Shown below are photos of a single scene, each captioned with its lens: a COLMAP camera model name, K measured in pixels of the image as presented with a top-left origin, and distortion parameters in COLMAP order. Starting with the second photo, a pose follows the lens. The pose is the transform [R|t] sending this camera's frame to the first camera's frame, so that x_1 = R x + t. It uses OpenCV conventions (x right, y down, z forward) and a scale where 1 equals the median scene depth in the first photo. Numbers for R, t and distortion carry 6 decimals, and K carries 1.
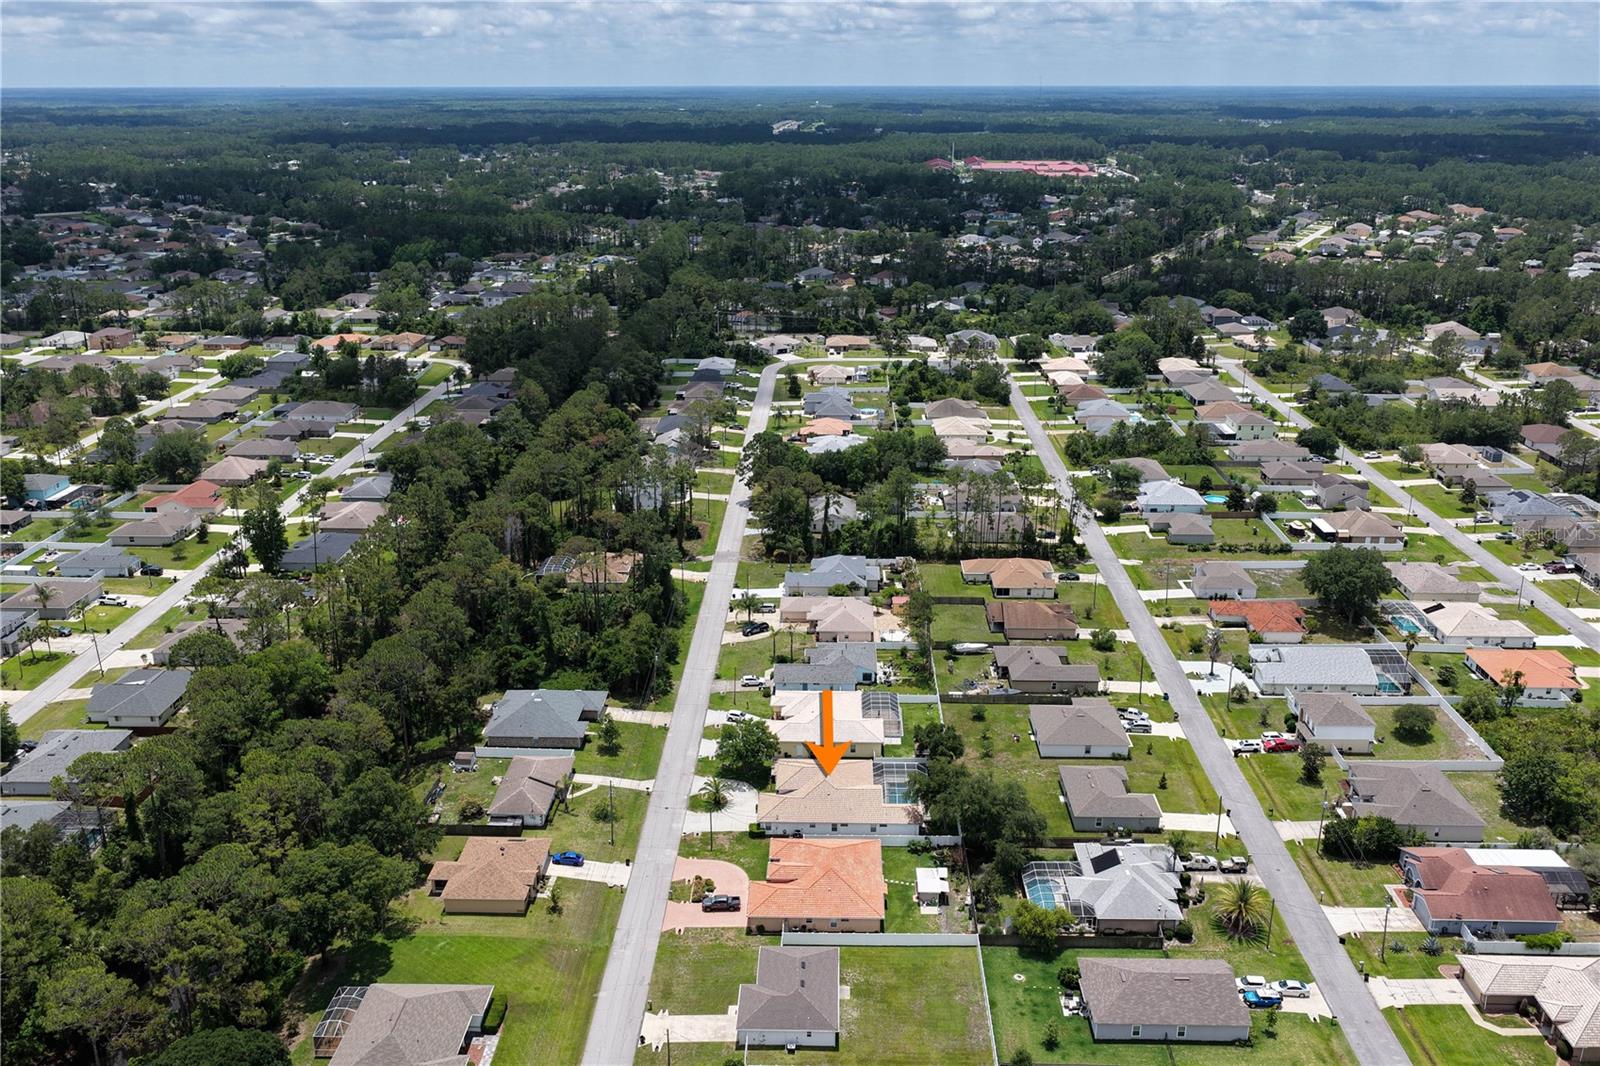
lens RADIAL K [[1328.8, 0, 800.0], [0, 1328.8, 533.0], [0, 0, 1]] dist [-0.014861, 0.040687]
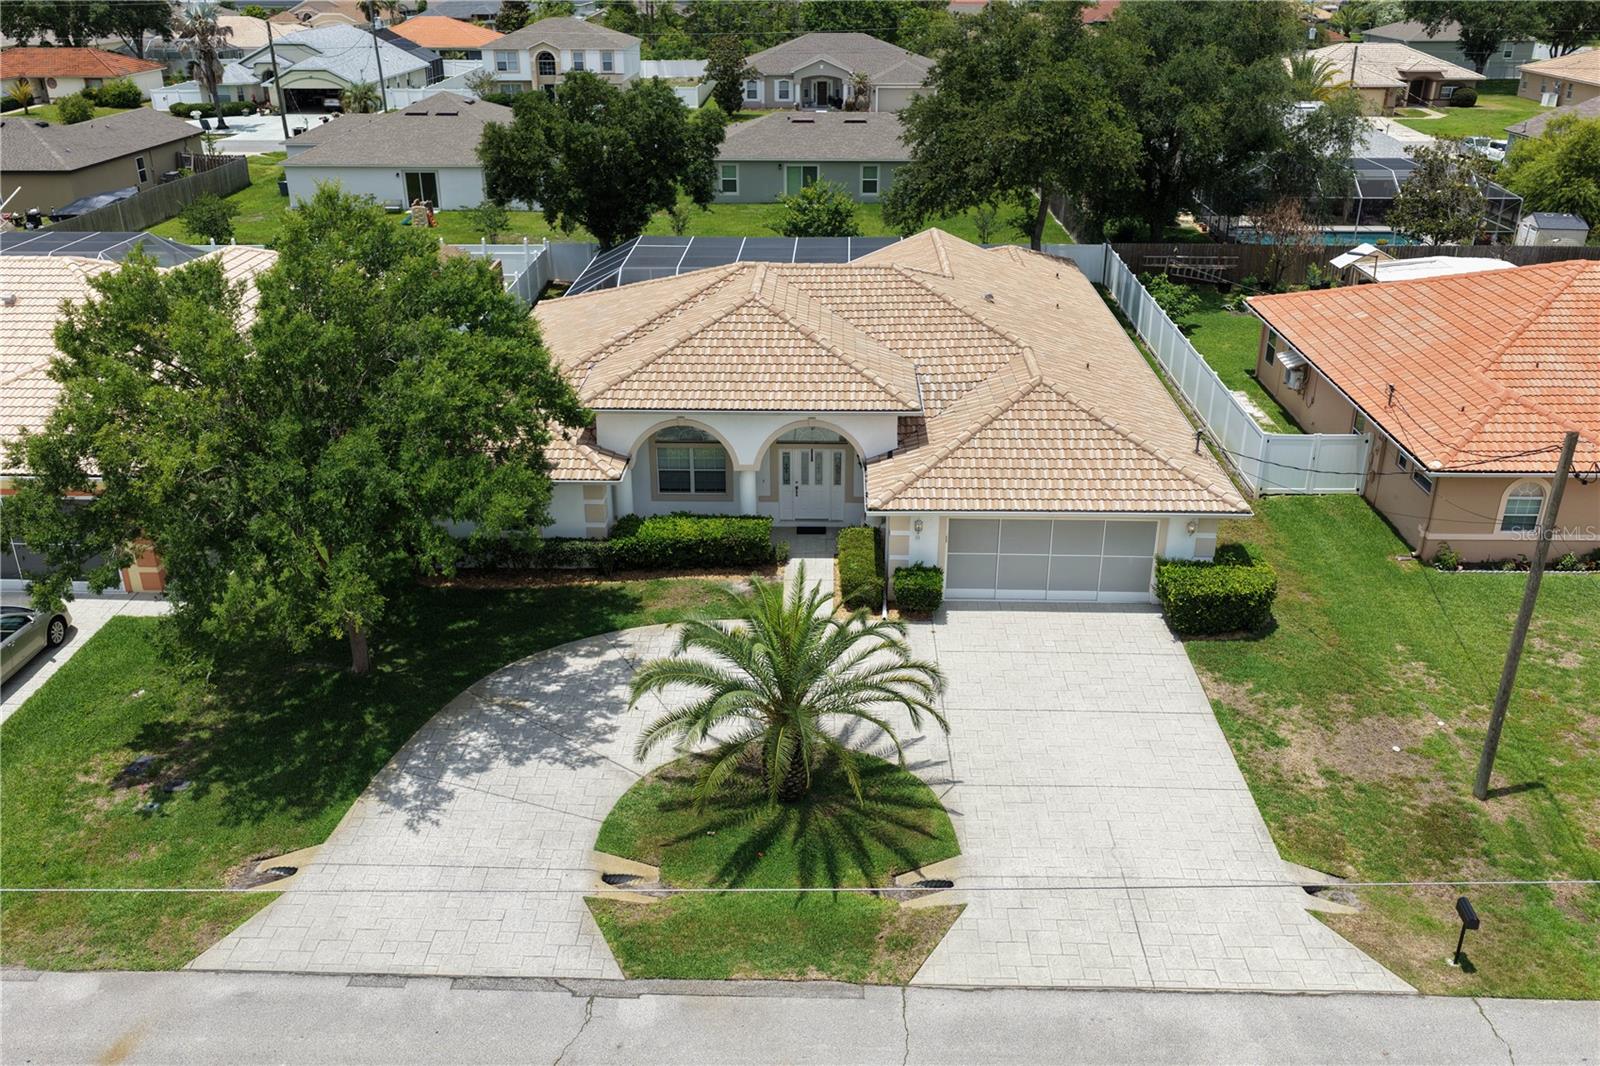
lens RADIAL K [[1328.8, 0, 800.0], [0, 1328.8, 533.0], [0, 0, 1]] dist [-0.014861, 0.040687]
pose [[0.003905, -0.411503, 0.911400, -0.143619], [0.324280, 0.862676, 0.388114, 0.126301], [-0.945953, 0.294033, 0.136810, 0.884829]]
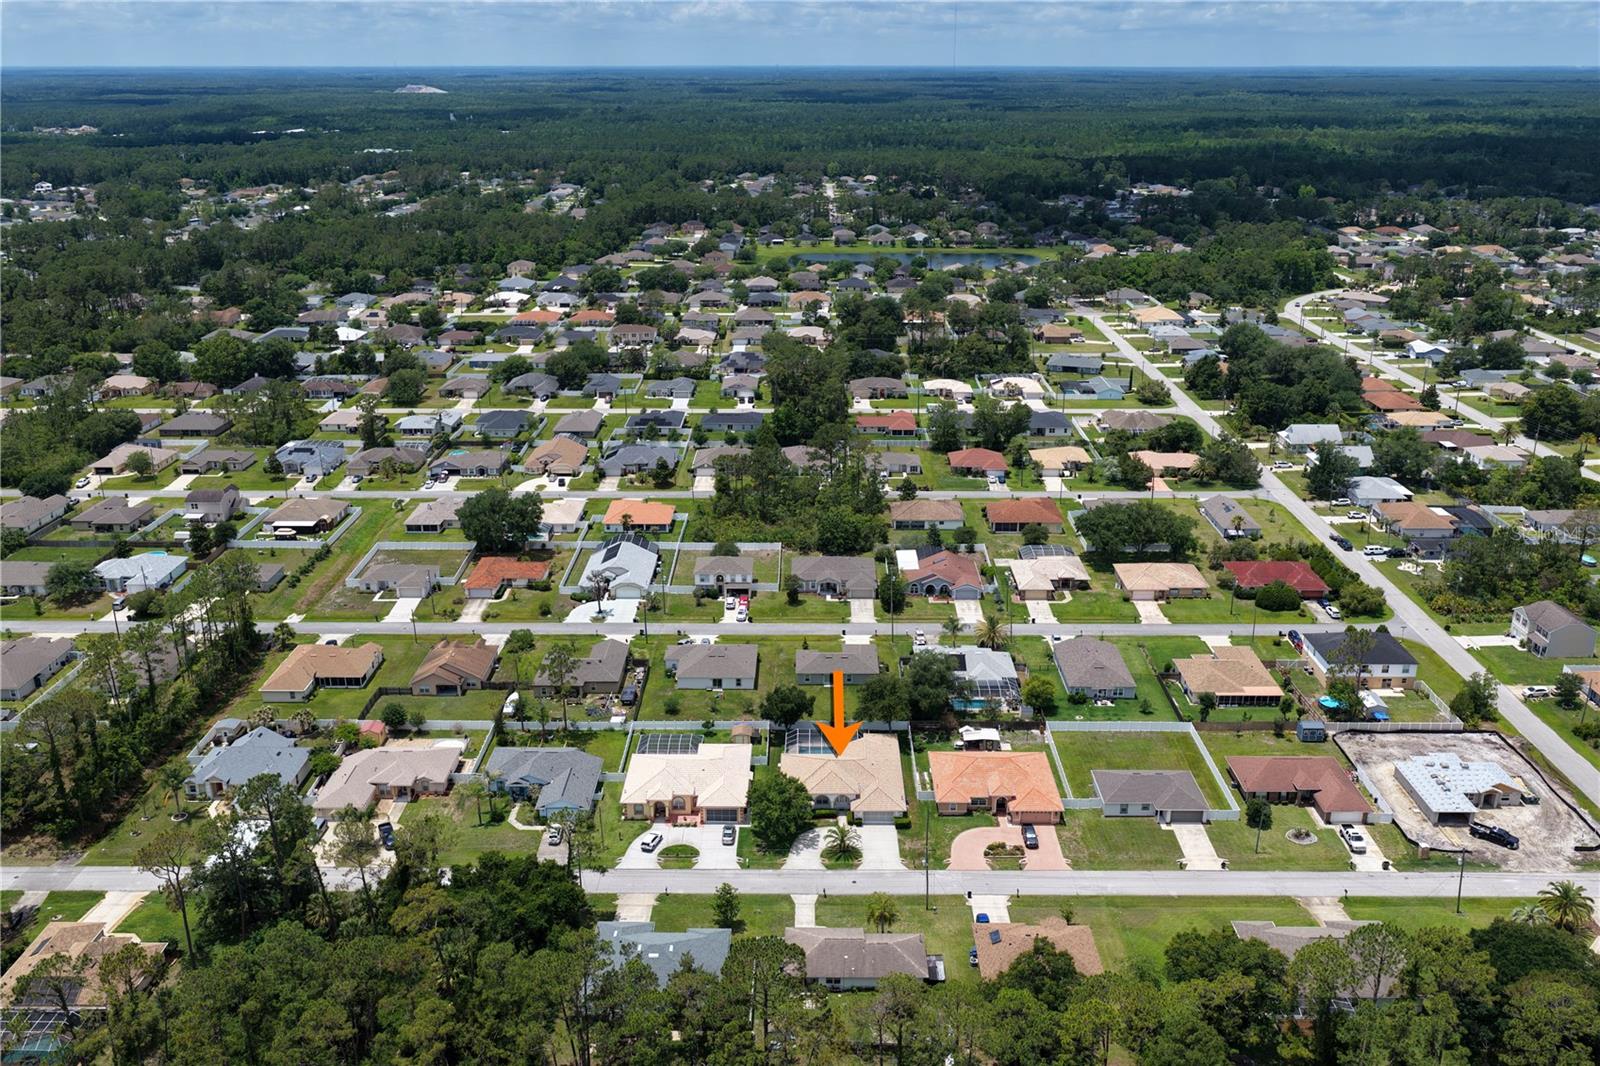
lens RADIAL K [[1328.8, 0, 800.0], [0, 1328.8, 533.0], [0, 0, 1]] dist [-0.014861, 0.040687]
pose [[-0.016950, -0.332298, 0.943022, -0.793408], [0.323632, 0.890561, 0.319629, -0.279420], [-0.946031, 0.310610, 0.092447, 0.789316]]
